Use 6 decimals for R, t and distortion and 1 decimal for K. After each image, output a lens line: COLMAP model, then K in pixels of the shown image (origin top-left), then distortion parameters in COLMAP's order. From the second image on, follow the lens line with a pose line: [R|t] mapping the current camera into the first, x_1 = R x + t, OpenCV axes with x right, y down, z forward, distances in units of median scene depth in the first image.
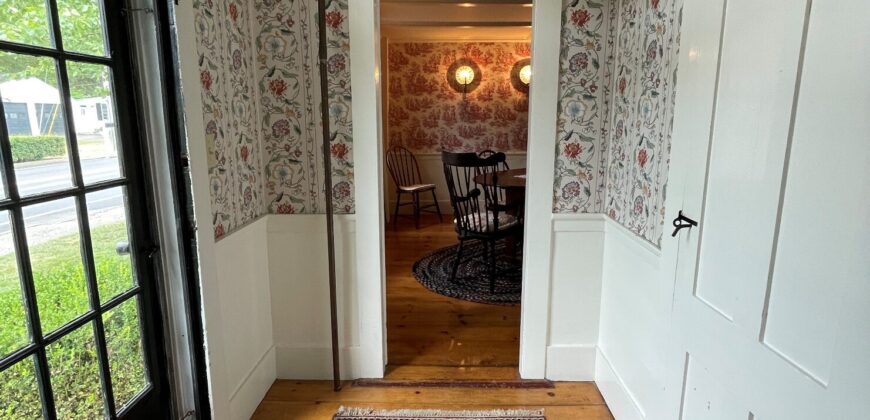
lens RADIAL K [[477.7, 0, 435.3], [0, 477.7, 212.3], [0, 0, 1]] dist [-0.001067, -0.000042]
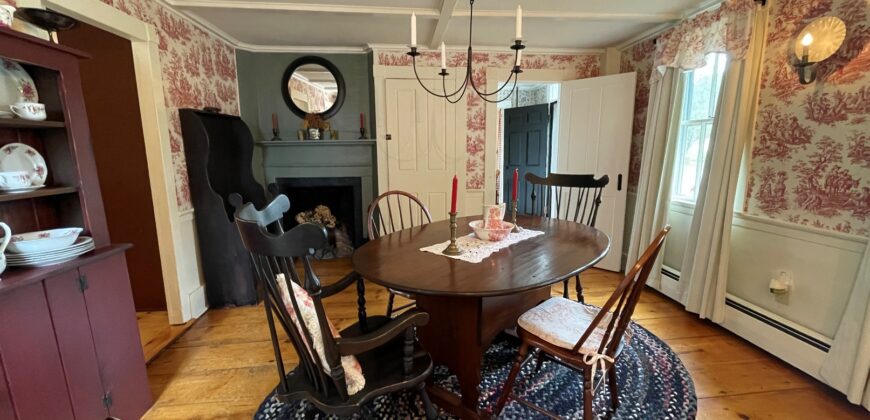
lens RADIAL K [[354.6, 0, 430.0], [0, 354.6, 208.4], [0, 0, 1]] dist [-0.002439, -0.000273]
pose [[-0.994078, 0.026939, -0.105277, 0.254675], [-0.013645, 0.930176, 0.366860, -0.193151], [0.107809, 0.366124, -0.924300, 0.981046]]
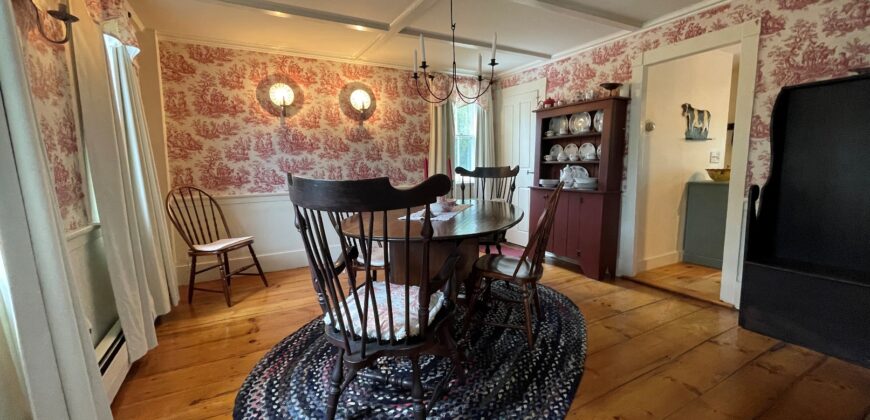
lens RADIAL K [[354.6, 0, 435.4], [0, 354.6, 207.2], [0, 0, 1]] dist [-0.002439, -0.000273]
pose [[0.866617, -0.073208, 0.493574, -0.021442], [0.114282, 0.992006, -0.053520, -0.040905], [-0.485710, 0.102788, 0.868055, 0.381943]]
